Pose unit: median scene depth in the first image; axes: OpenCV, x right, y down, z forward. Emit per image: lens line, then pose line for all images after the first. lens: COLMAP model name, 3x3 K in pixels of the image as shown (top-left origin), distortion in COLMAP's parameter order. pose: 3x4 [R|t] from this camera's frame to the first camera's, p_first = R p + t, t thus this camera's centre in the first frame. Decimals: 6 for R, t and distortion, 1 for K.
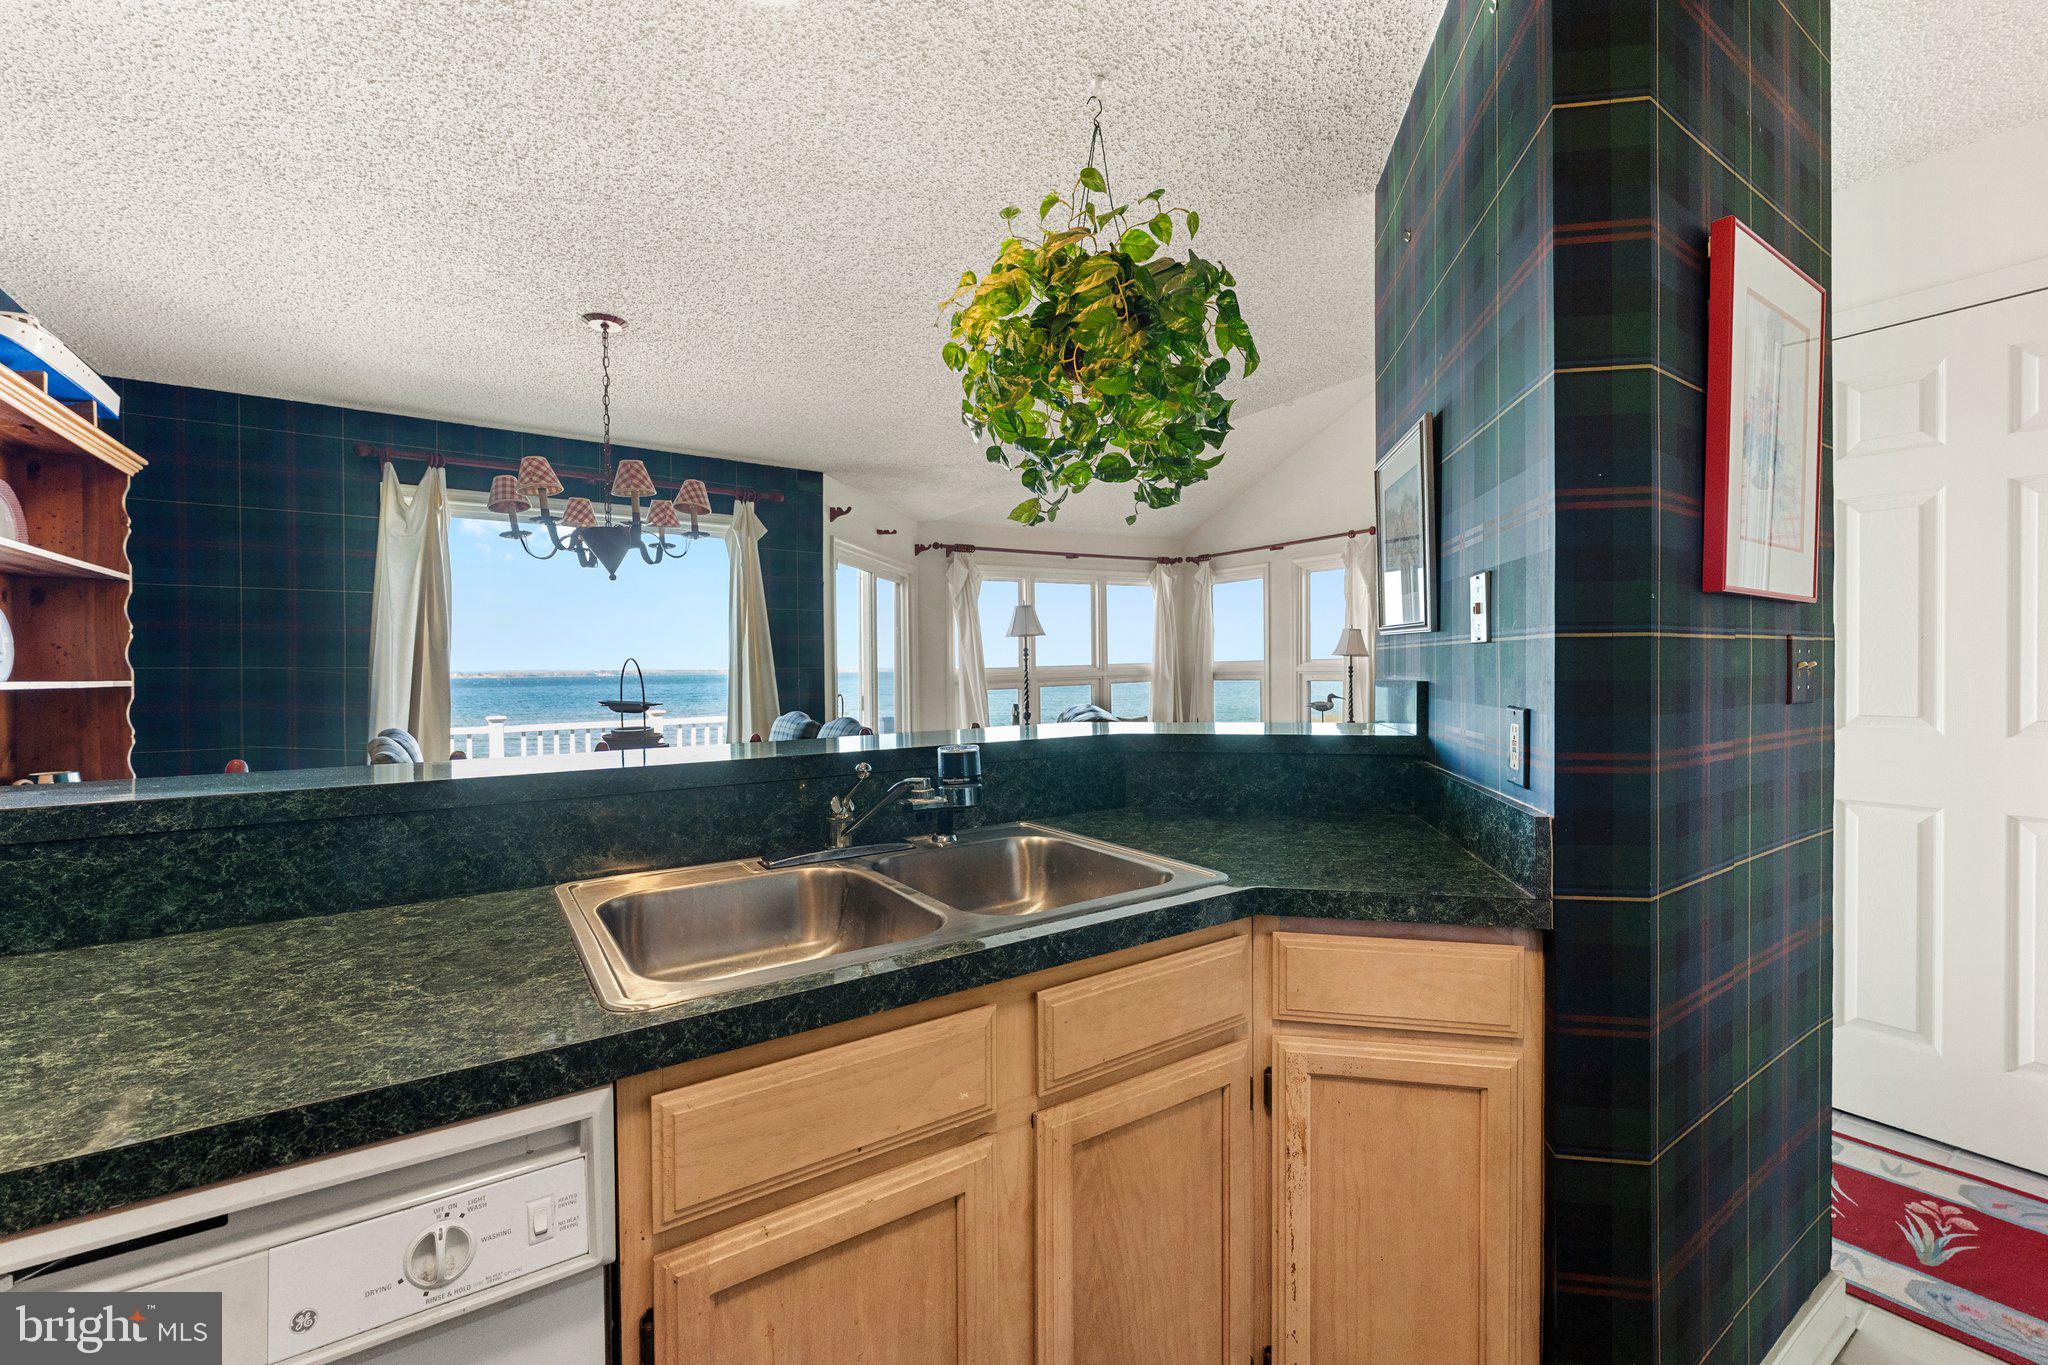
lens RADIAL K [[839.0, 0, 1025.3], [0, 839.0, 678.2], [0, 0, 1]] dist [-0.007128, 0.001147]
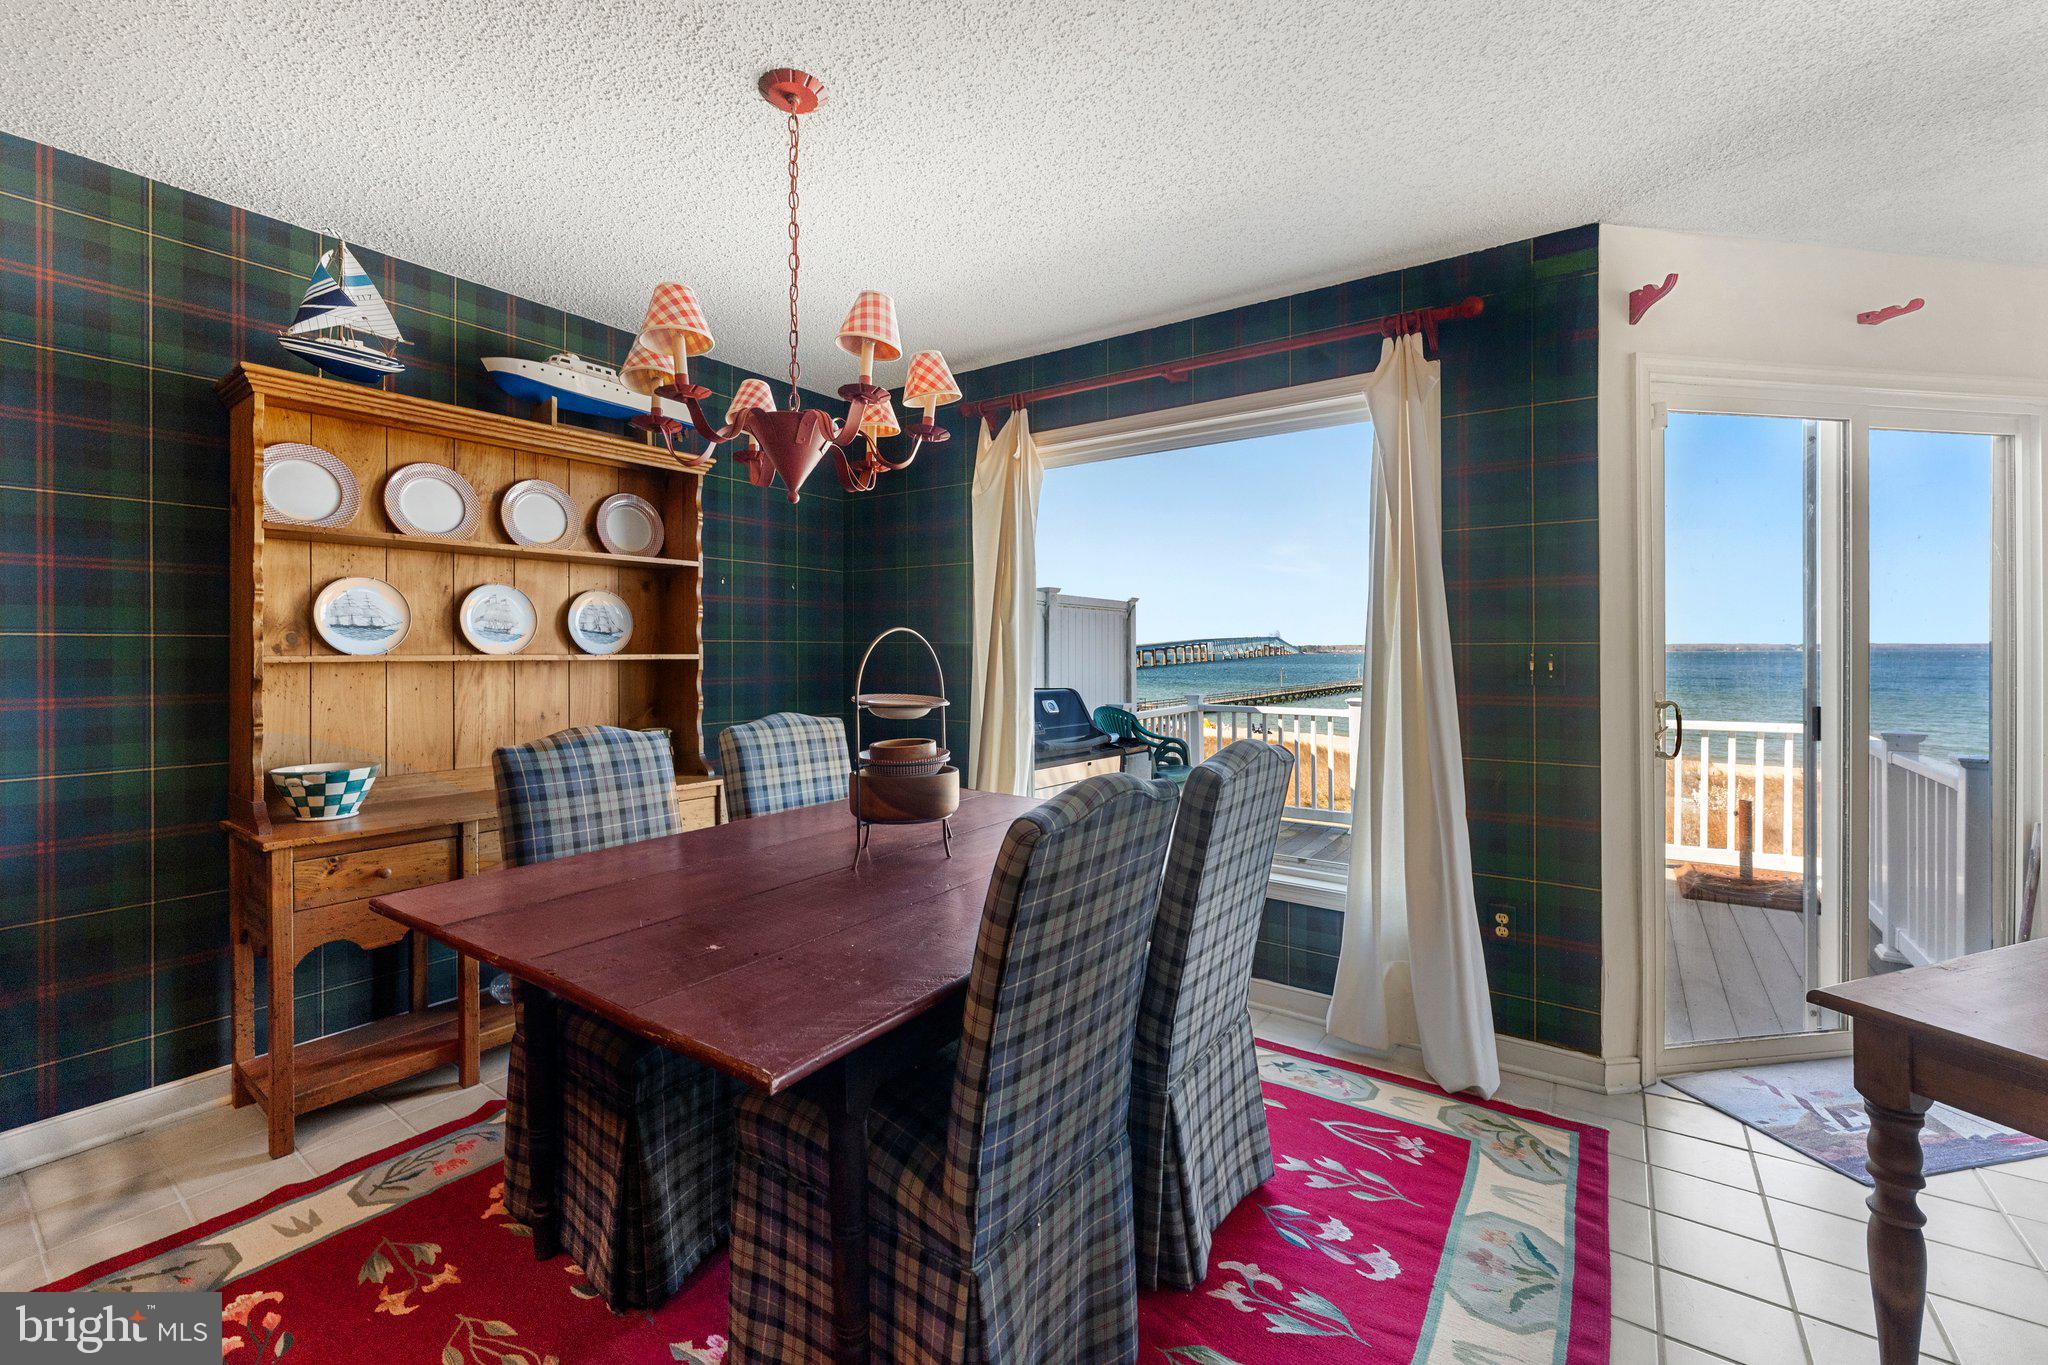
lens RADIAL K [[839.0, 0, 1012.8], [0, 839.0, 650.3], [0, 0, 1]] dist [-0.007128, 0.001147]
pose [[0.345015, 0.010956, -0.938533, 0.063097], [-0.010931, 0.999911, 0.007654, -0.006470], [0.938533, 0.007618, 0.345104, 0.407075]]
